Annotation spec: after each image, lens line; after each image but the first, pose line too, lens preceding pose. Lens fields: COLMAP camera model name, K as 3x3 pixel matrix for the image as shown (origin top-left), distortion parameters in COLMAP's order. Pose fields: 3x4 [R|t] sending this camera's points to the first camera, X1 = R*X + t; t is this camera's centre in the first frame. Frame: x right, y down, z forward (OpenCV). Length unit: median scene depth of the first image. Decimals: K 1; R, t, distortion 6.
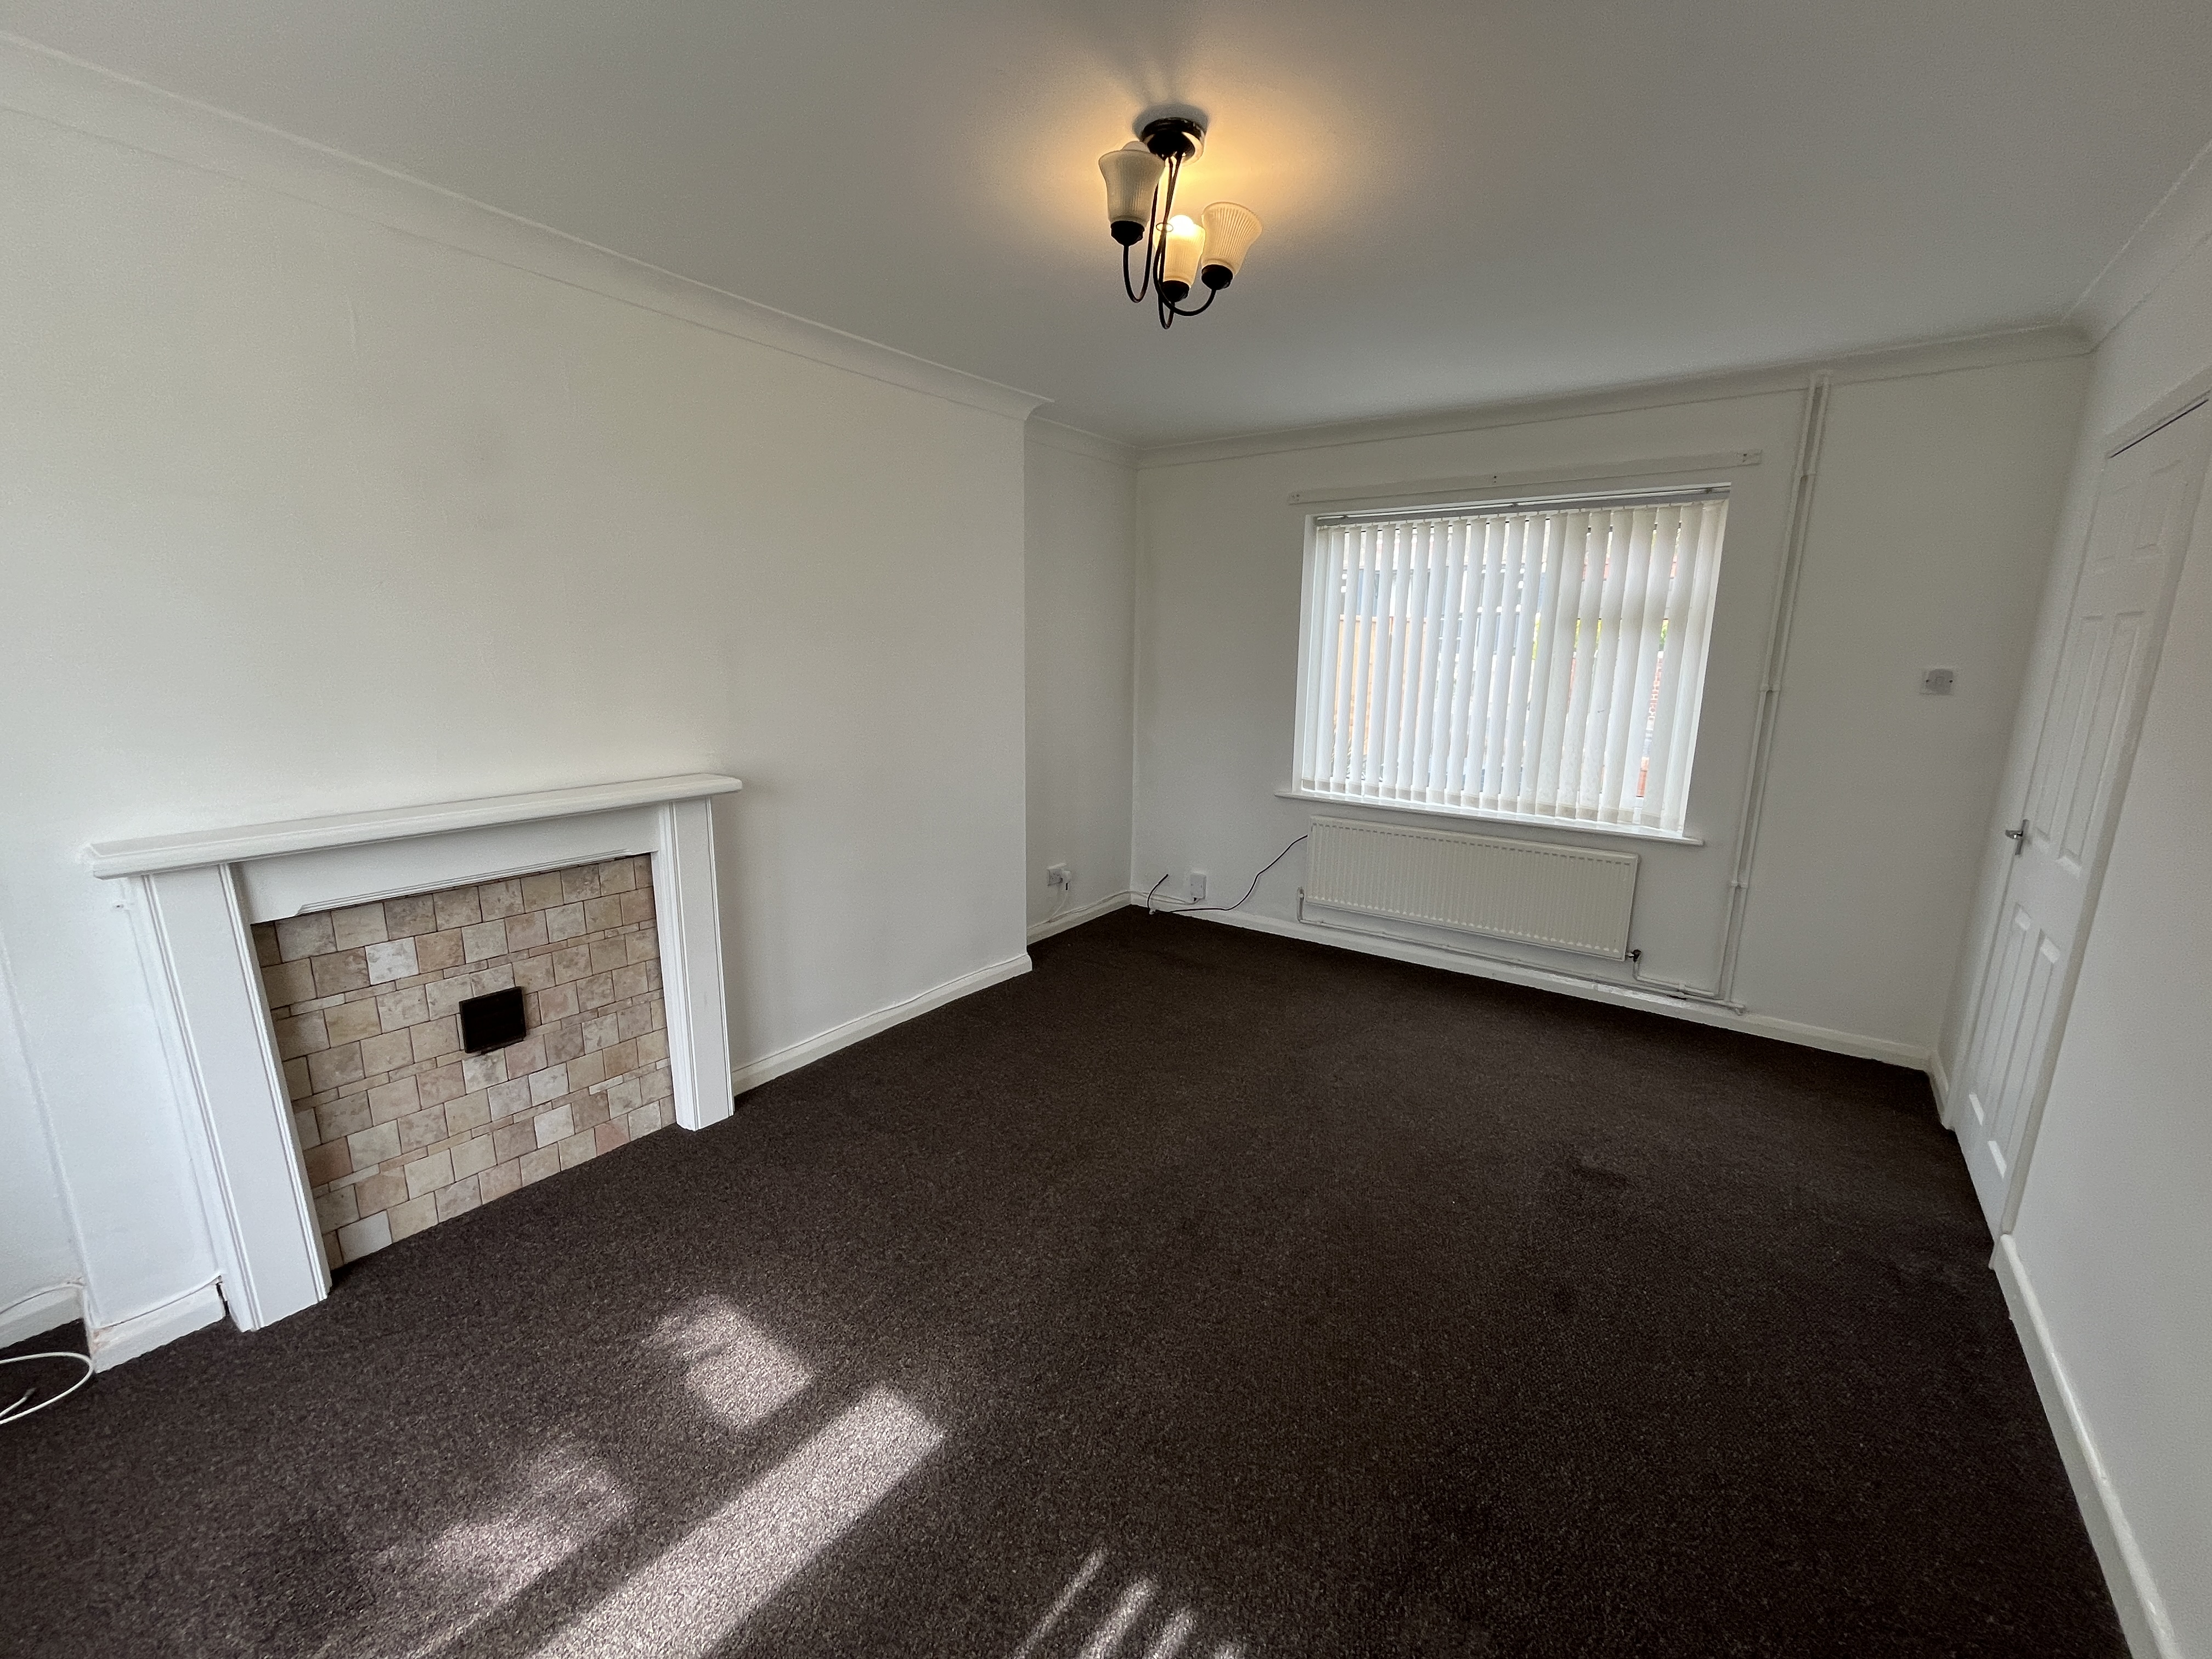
lens RADIAL K [[892.3, 0, 1102.4], [0, 892.3, 823.1], [0, 0, 1]] dist [-0.008186, 0.000119]
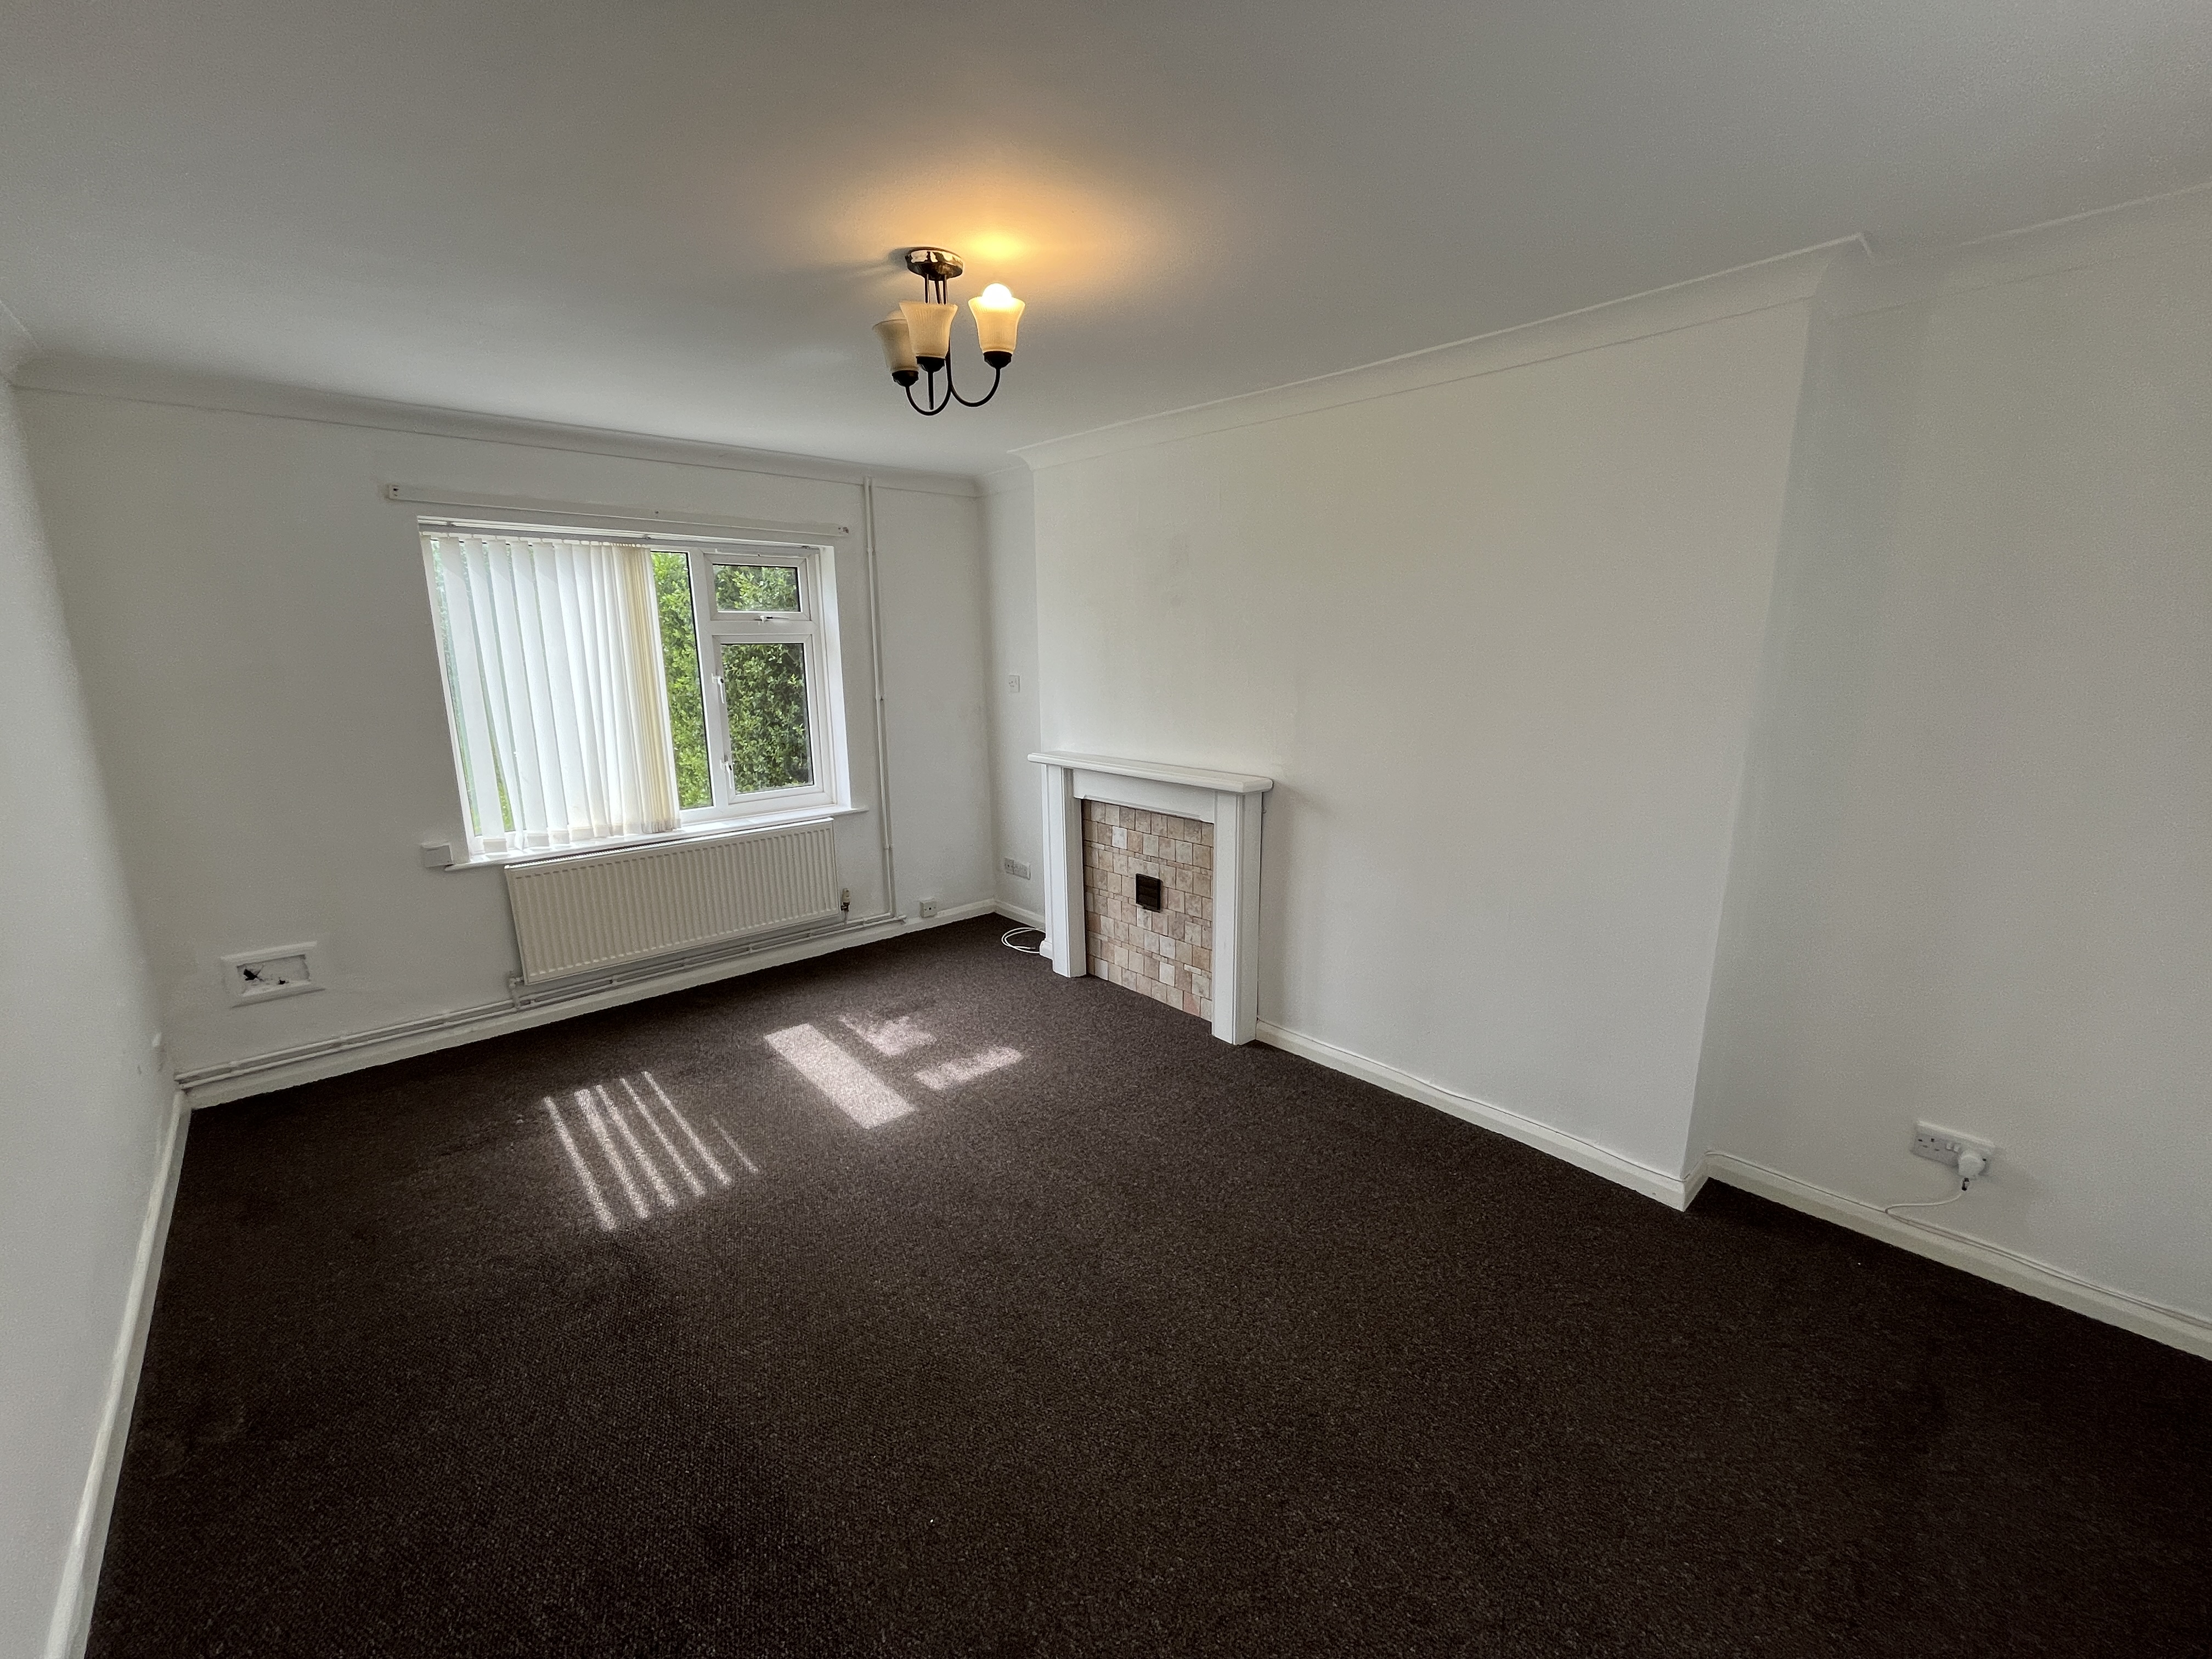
lens RADIAL K [[892.3, 0, 1100.7], [0, 892.3, 830.7], [0, 0, 1]] dist [-0.008186, 0.000119]
pose [[-0.199433, 0.197234, -0.959857, 0.854219], [-0.185371, 0.954254, 0.234598, -0.246591], [0.962218, 0.224716, -0.153748, 1.033144]]
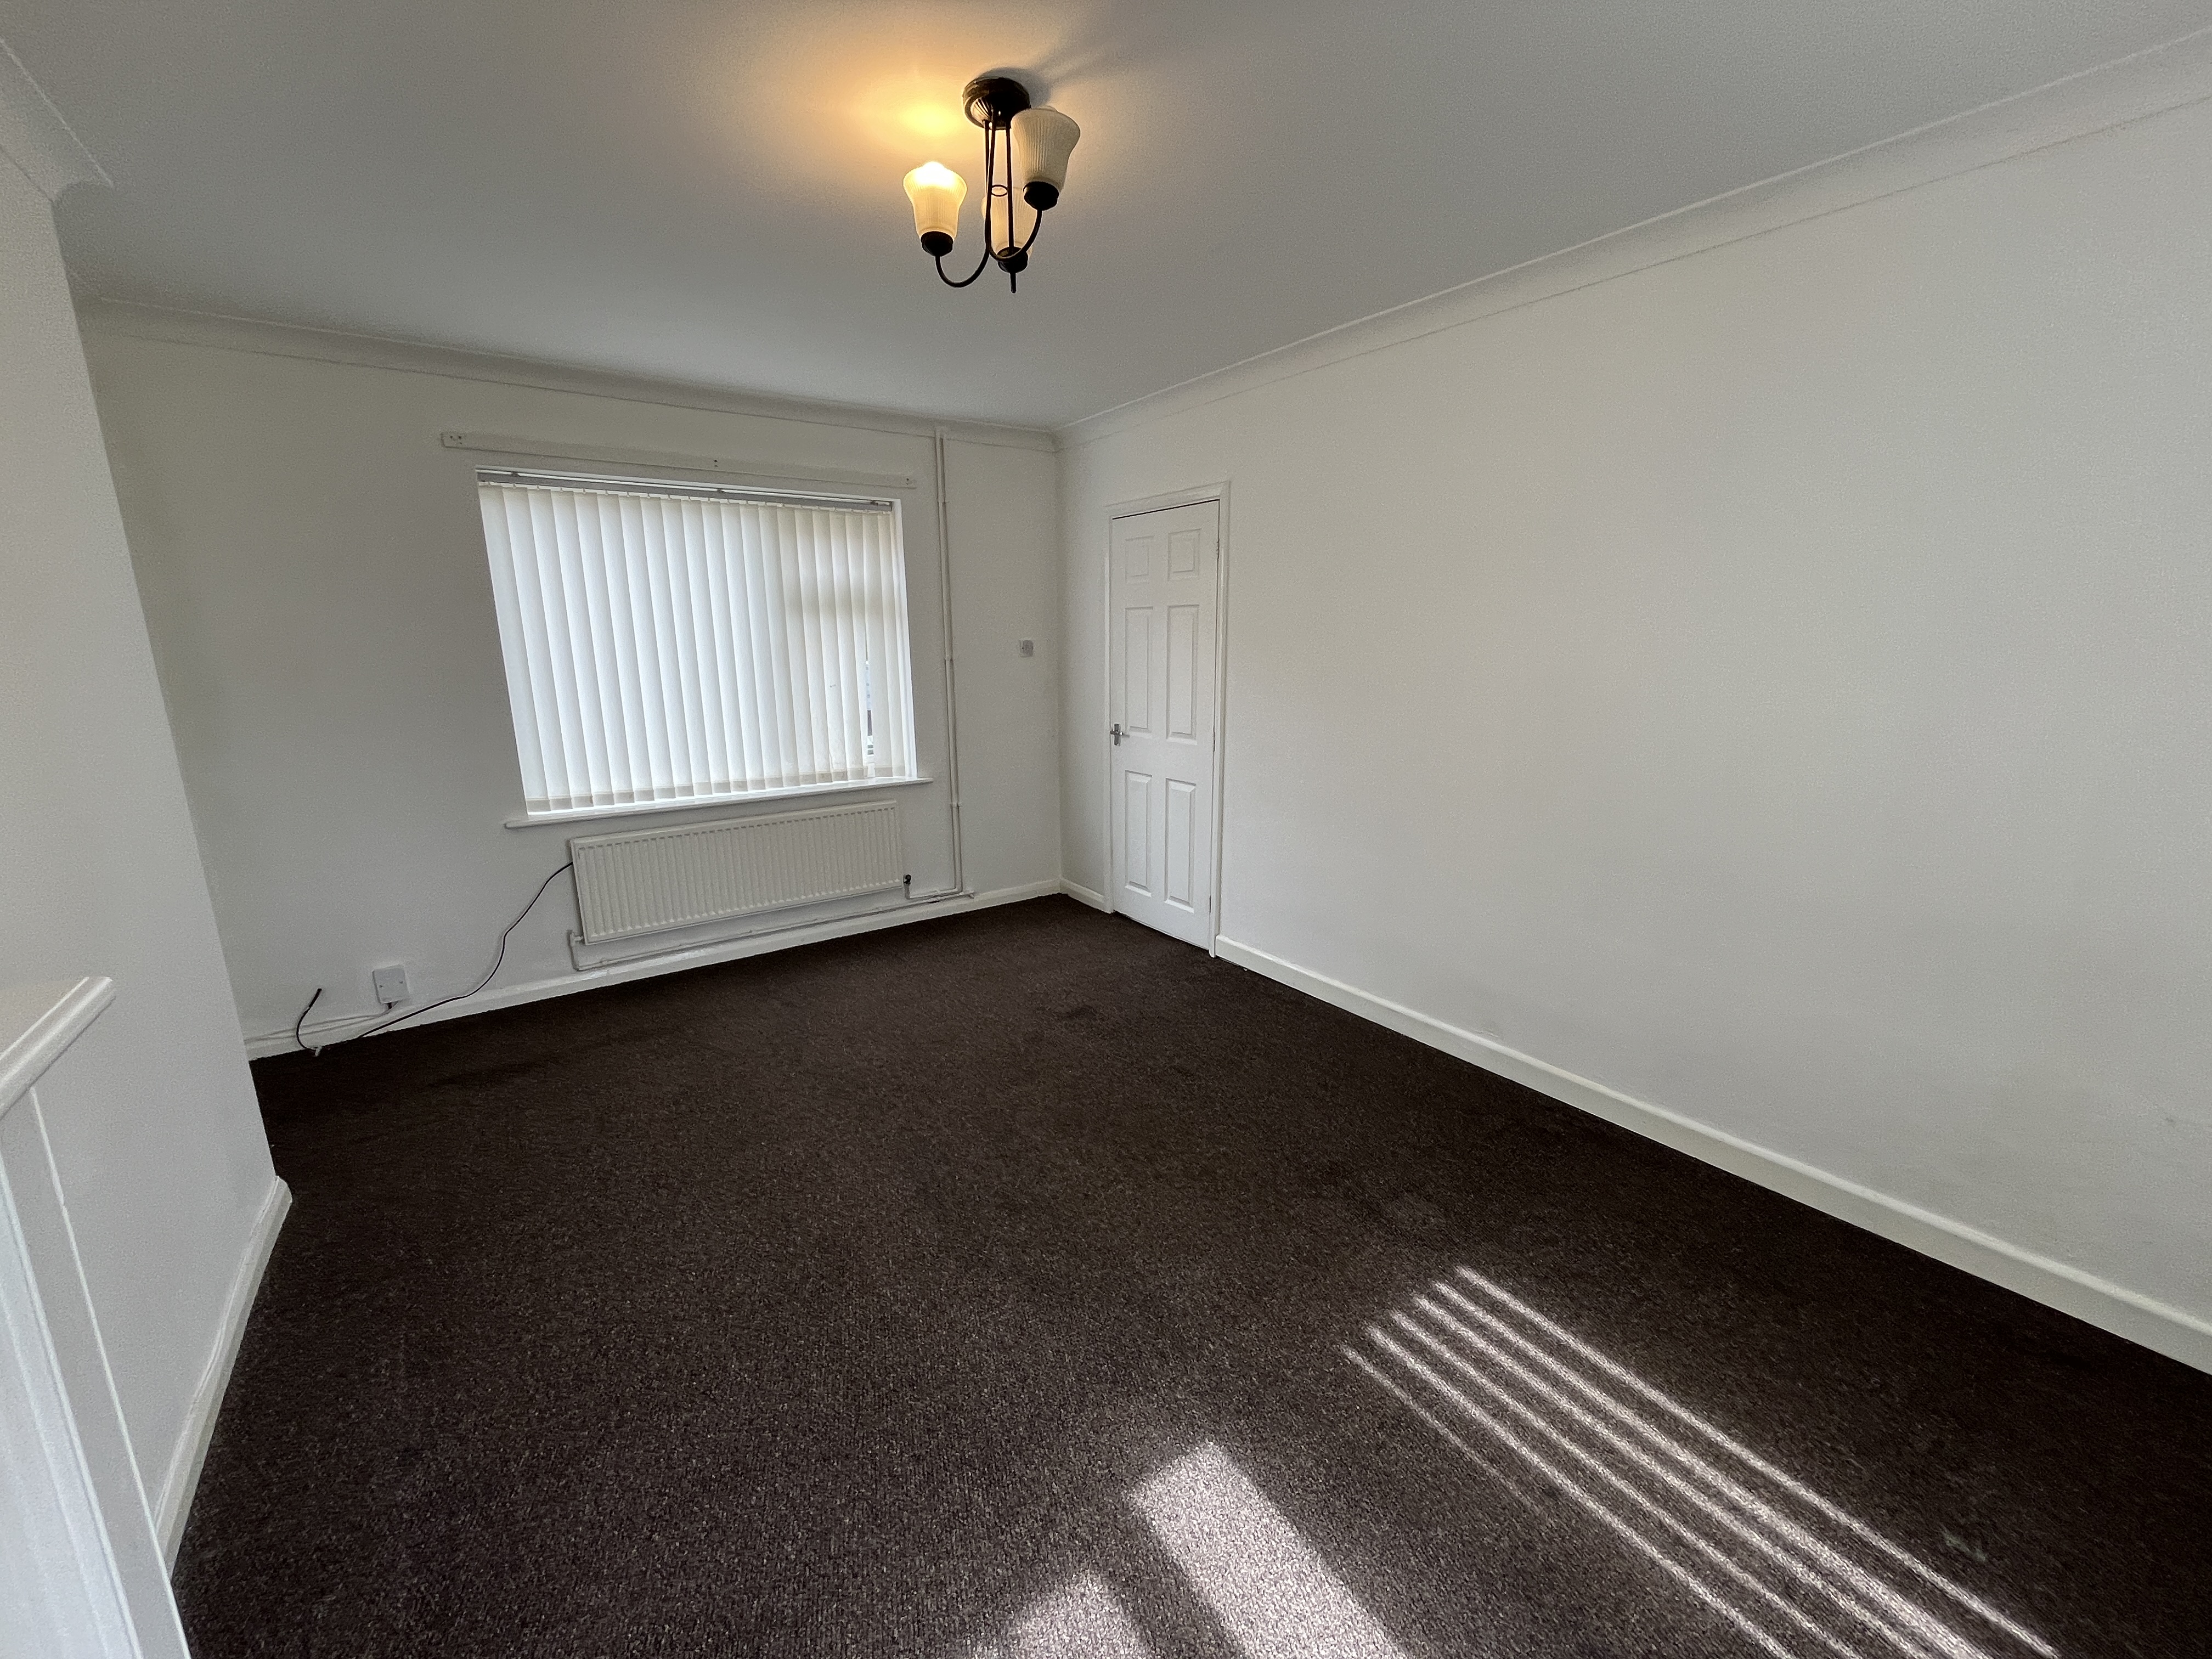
lens RADIAL K [[892.3, 0, 1099.3], [0, 892.3, 823.3], [0, 0, 1]] dist [-0.008186, 0.000119]
pose [[0.313388, -0.210901, 0.925910, -0.634576], [0.198456, 0.968042, 0.153328, -0.090538], [-0.928657, 0.135702, 0.345227, 0.447010]]
